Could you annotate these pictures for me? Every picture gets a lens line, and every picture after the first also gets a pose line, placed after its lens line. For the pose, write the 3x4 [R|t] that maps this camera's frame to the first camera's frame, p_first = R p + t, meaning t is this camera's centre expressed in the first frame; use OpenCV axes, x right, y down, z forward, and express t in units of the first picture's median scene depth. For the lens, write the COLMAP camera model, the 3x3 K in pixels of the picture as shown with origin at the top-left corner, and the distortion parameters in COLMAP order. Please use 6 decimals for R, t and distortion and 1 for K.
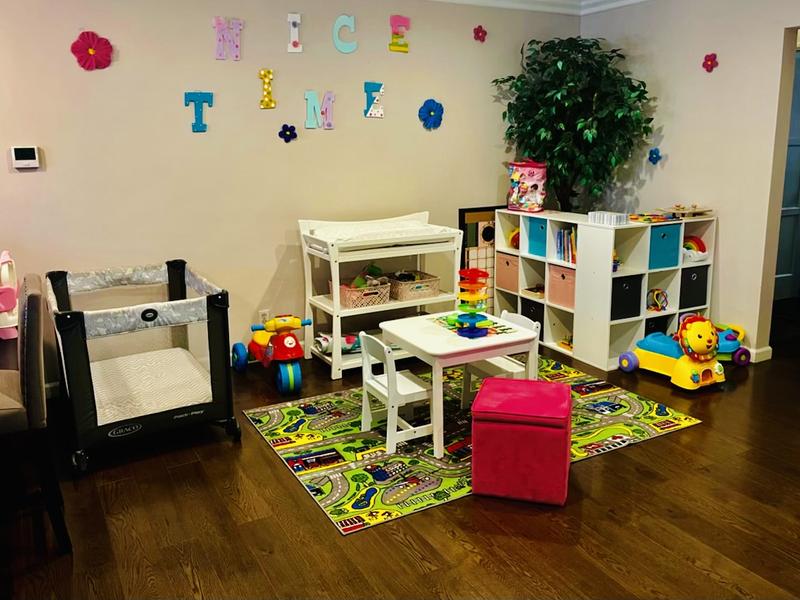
lens RADIAL K [[723.6, 0, 400.0], [0, 723.6, 300.0], [0, 0, 1]] dist [0.253686, -0.001477]
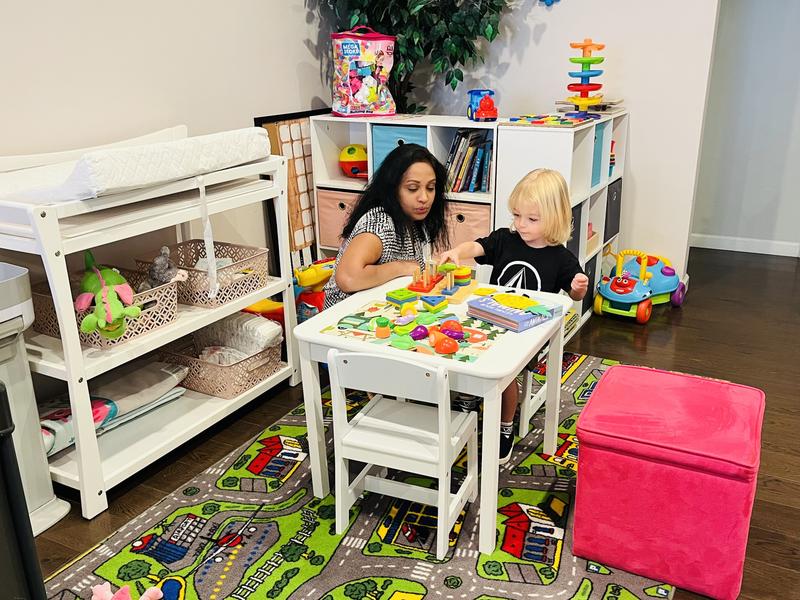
lens RADIAL K [[723.6, 0, 400.0], [0, 723.6, 300.0], [0, 0, 1]] dist [0.253686, -0.001477]
pose [[0.828068, -0.194850, 0.525678, -0.180483], [0.126334, 0.978396, 0.163651, -0.060915], [-0.546208, -0.069103, 0.834794, 0.394072]]
